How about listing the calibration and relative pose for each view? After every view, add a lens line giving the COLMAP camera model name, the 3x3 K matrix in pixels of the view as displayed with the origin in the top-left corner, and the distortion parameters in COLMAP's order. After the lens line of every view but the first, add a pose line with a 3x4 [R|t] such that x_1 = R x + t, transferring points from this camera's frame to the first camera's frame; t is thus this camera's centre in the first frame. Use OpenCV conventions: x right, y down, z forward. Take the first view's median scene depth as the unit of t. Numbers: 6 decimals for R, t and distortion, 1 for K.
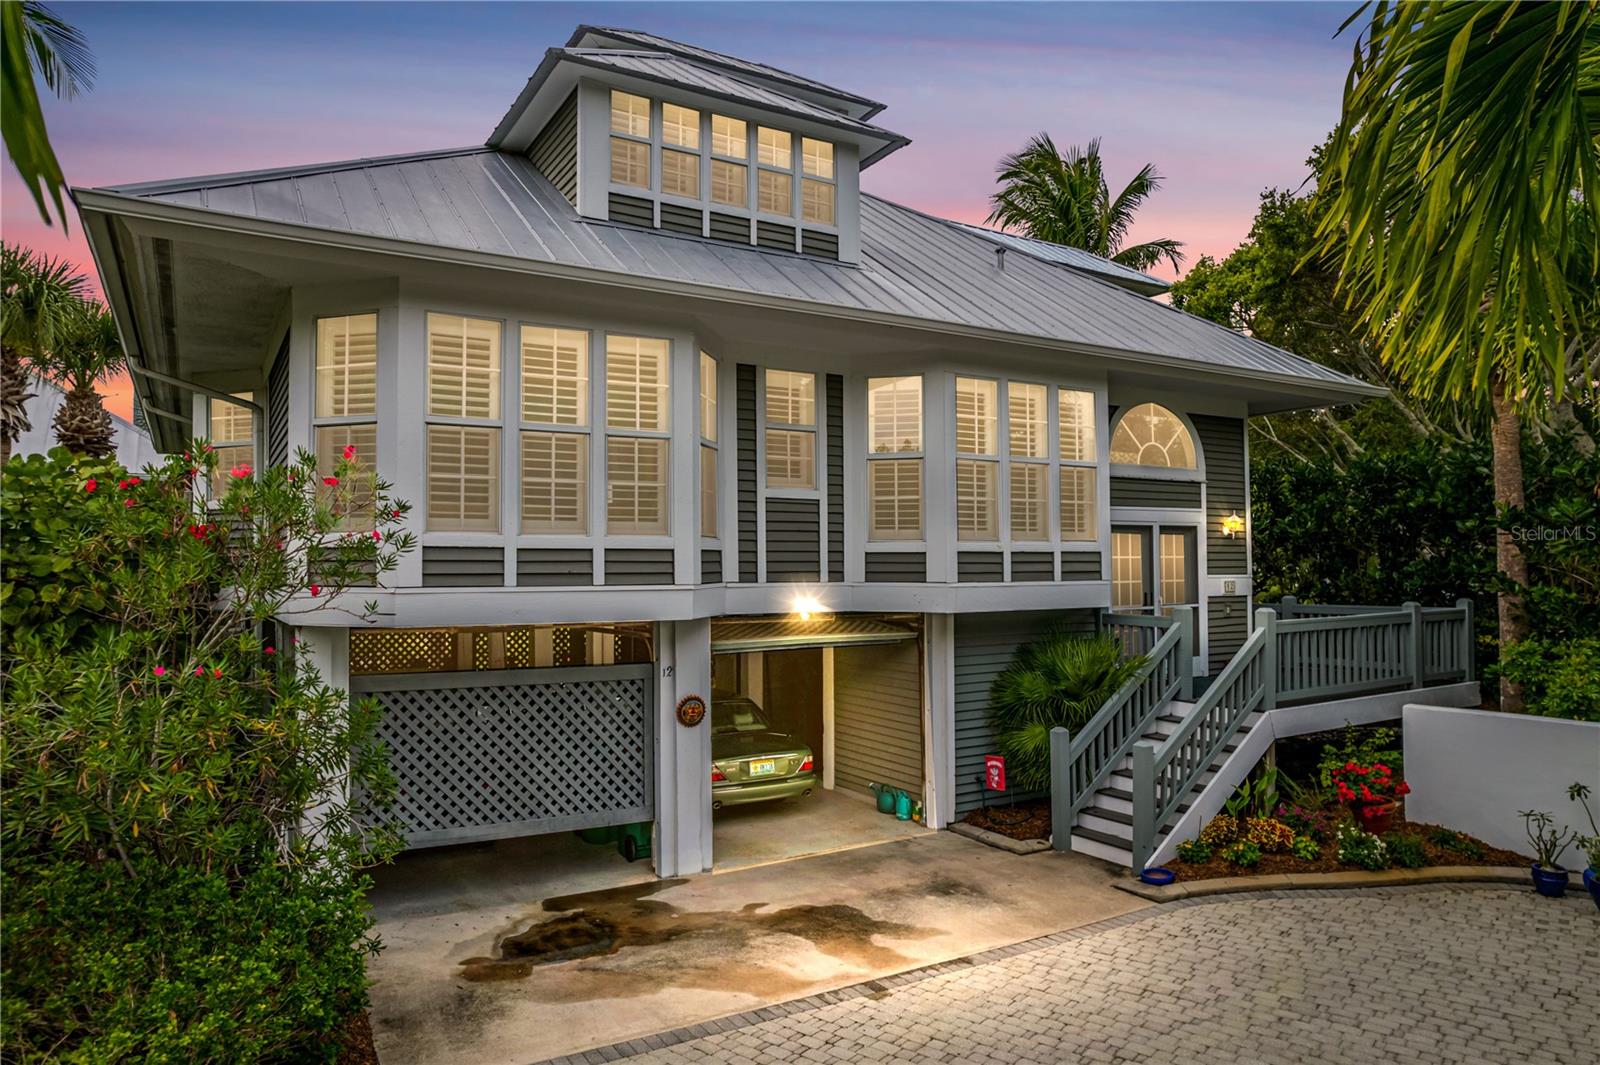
lens RADIAL K [[1027.1, 0, 807.0], [0, 1027.1, 539.1], [0, 0, 1]] dist [-0.072625, 0.074013]
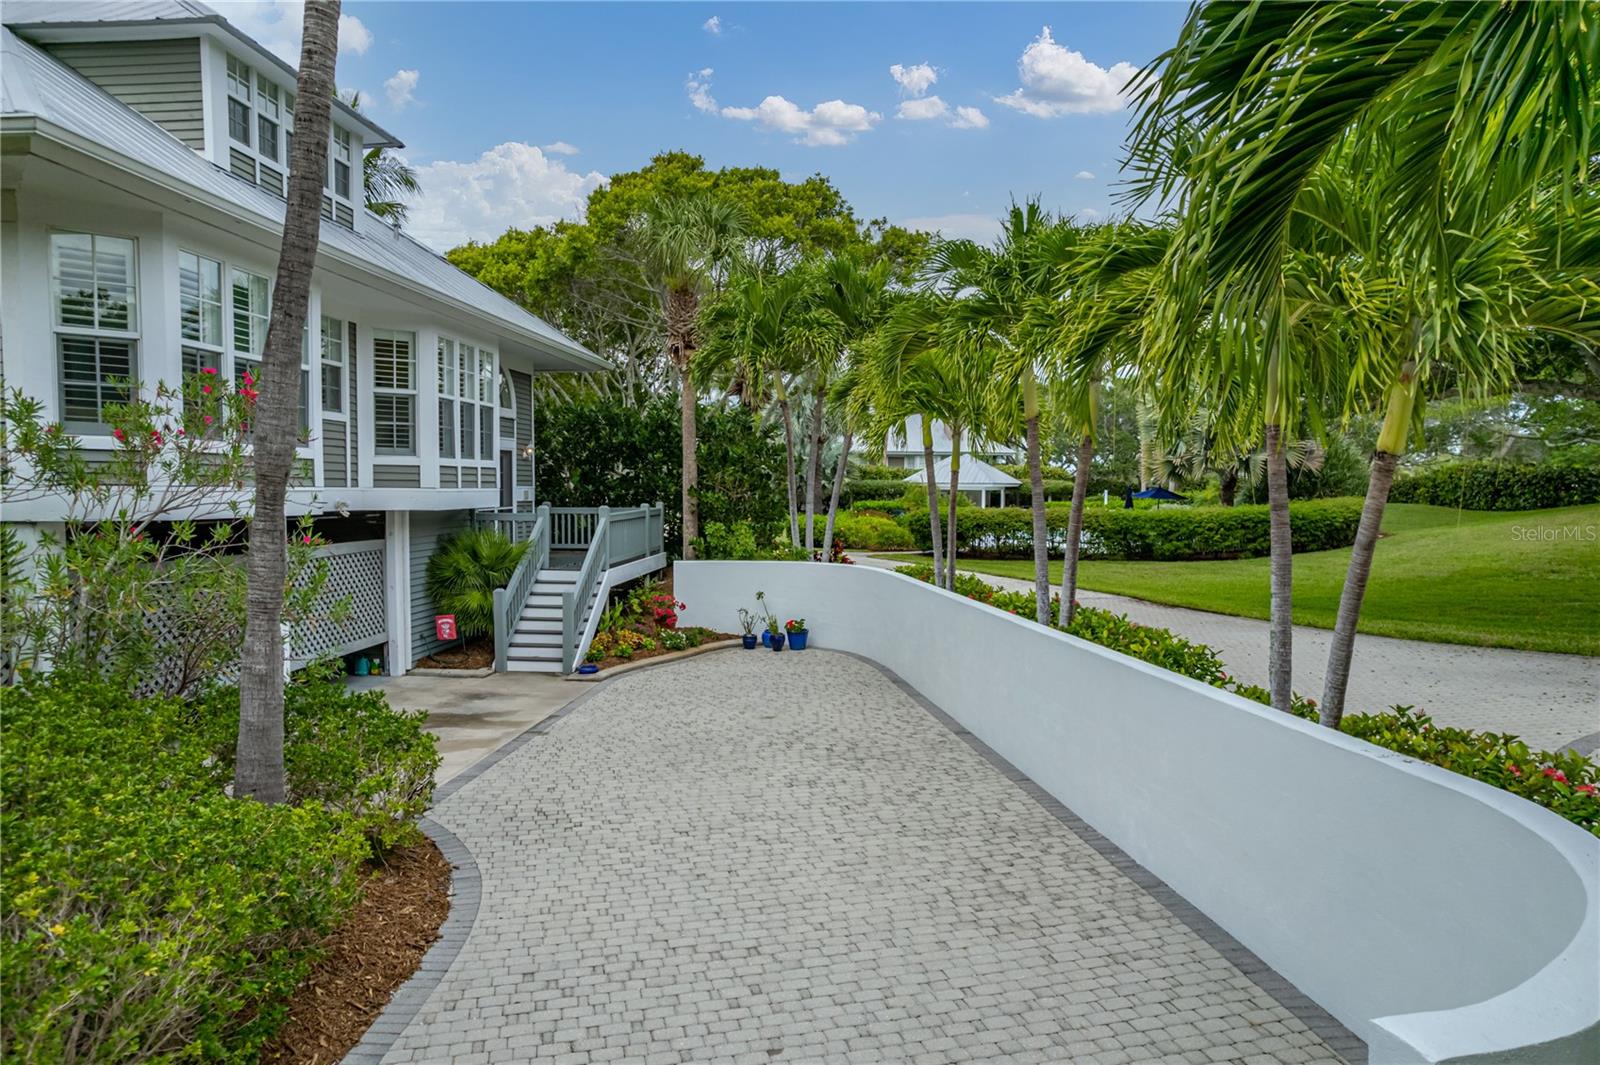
lens RADIAL K [[1027.1, 0, 807.0], [0, 1027.1, 539.1], [0, 0, 1]] dist [-0.072625, 0.074013]
pose [[0.587967, -0.032524, 0.808231, -0.662090], [-0.029875, 0.997636, 0.061879, 0.011311], [-0.808333, -0.060529, 0.585606, -0.197766]]
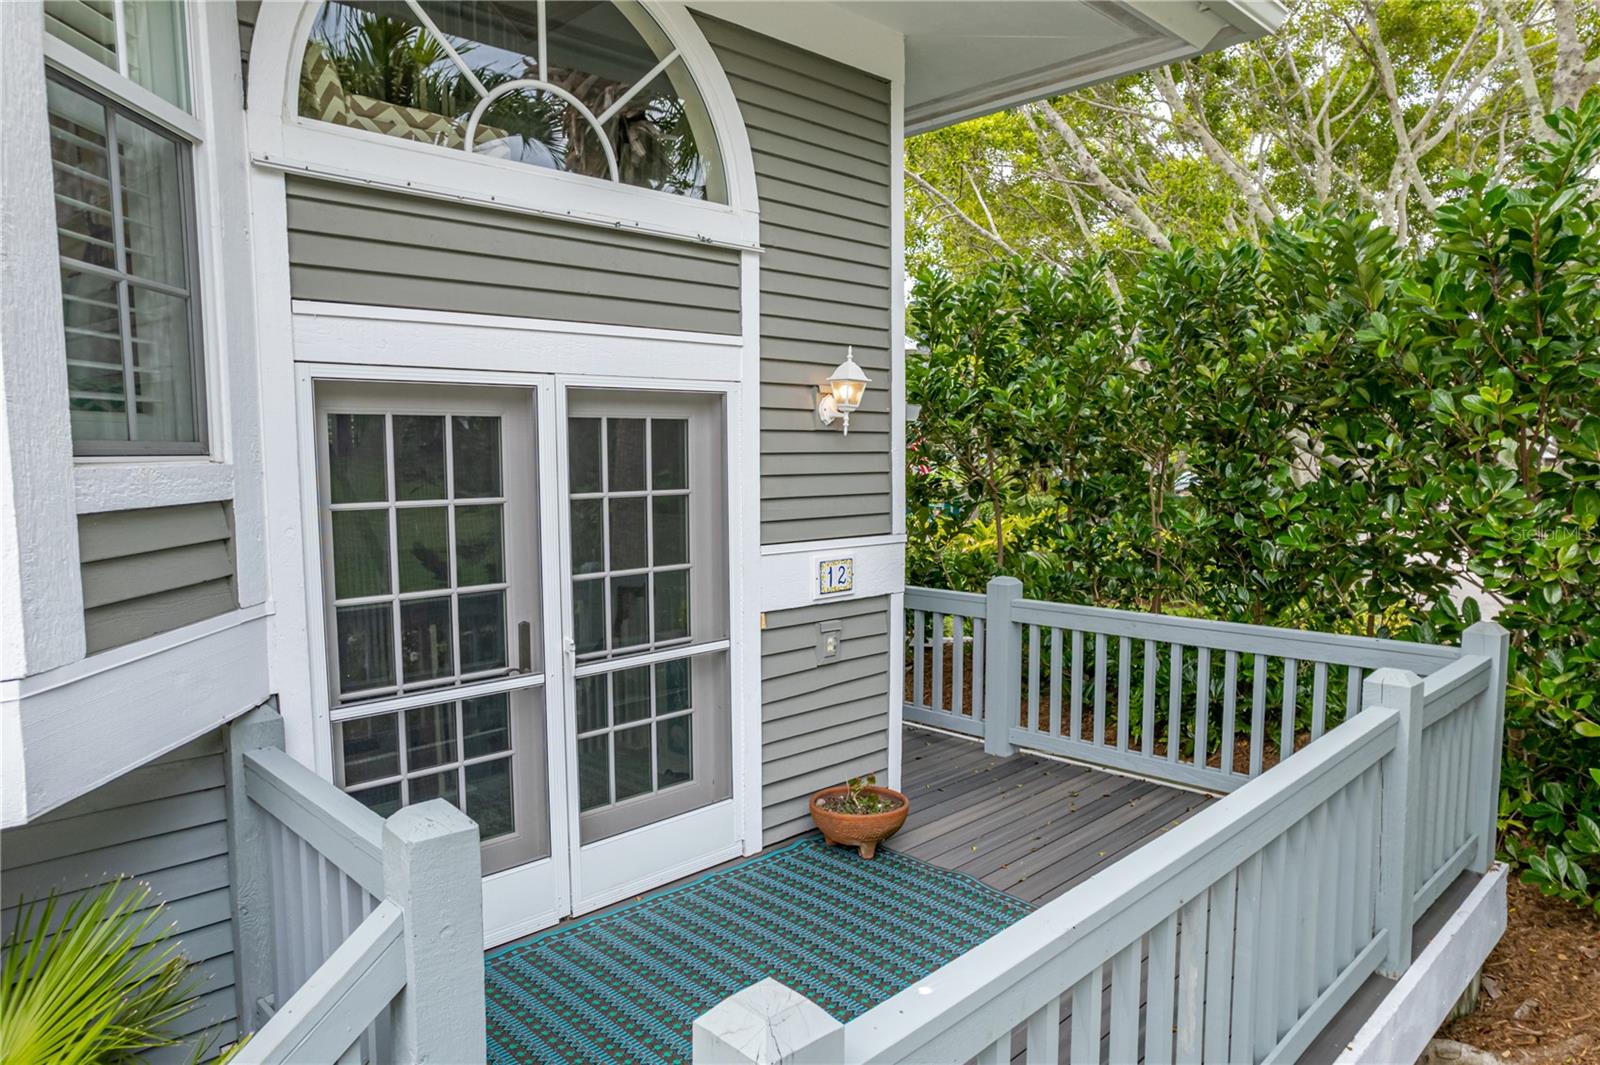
lens RADIAL K [[1027.1, 0, 807.0], [0, 1027.1, 539.1], [0, 0, 1]] dist [-0.072625, 0.074013]
pose [[0.972515, -0.017121, 0.232208, 0.431336], [-0.009944, 0.993329, 0.114884, -0.005921], [-0.232626, -0.114036, 0.965858, 0.887248]]
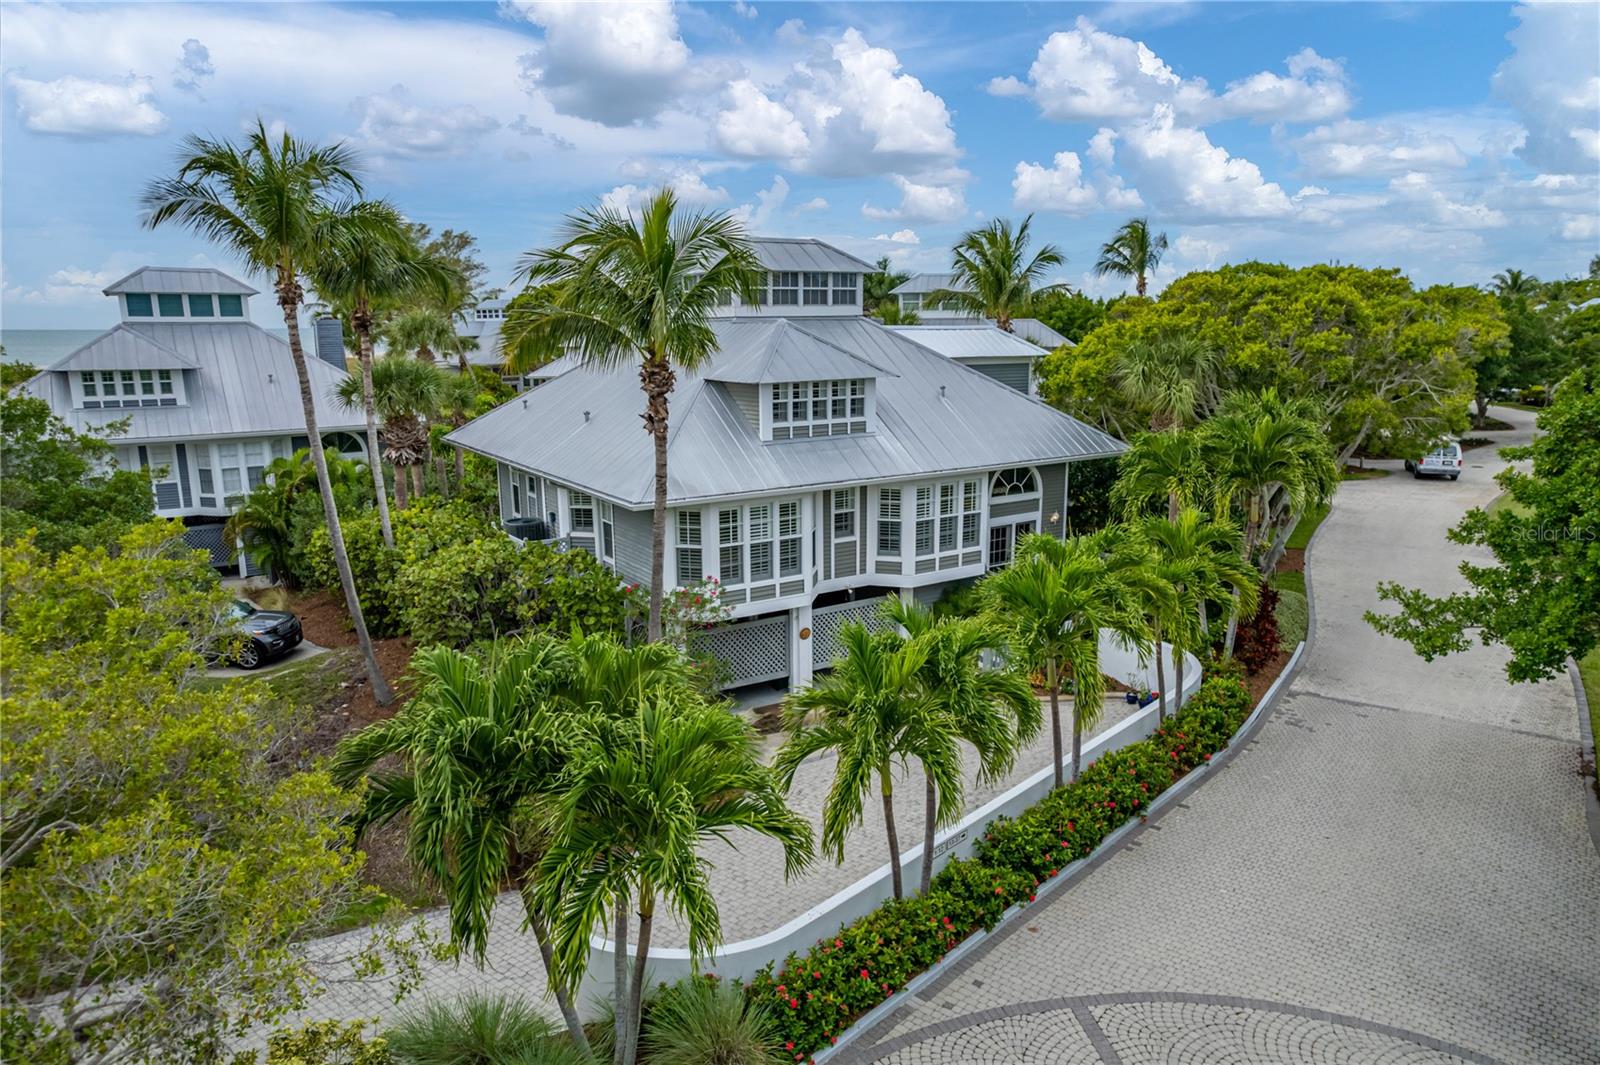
lens RADIAL K [[1027.1, 0, 807.0], [0, 1027.1, 539.1], [0, 0, 1]] dist [-0.072625, 0.074013]
pose [[0.999378, -0.006605, 0.034633, -0.176295], [-0.001647, 0.972477, 0.232995, -0.572653], [-0.035219, -0.232907, 0.971861, -1.224326]]
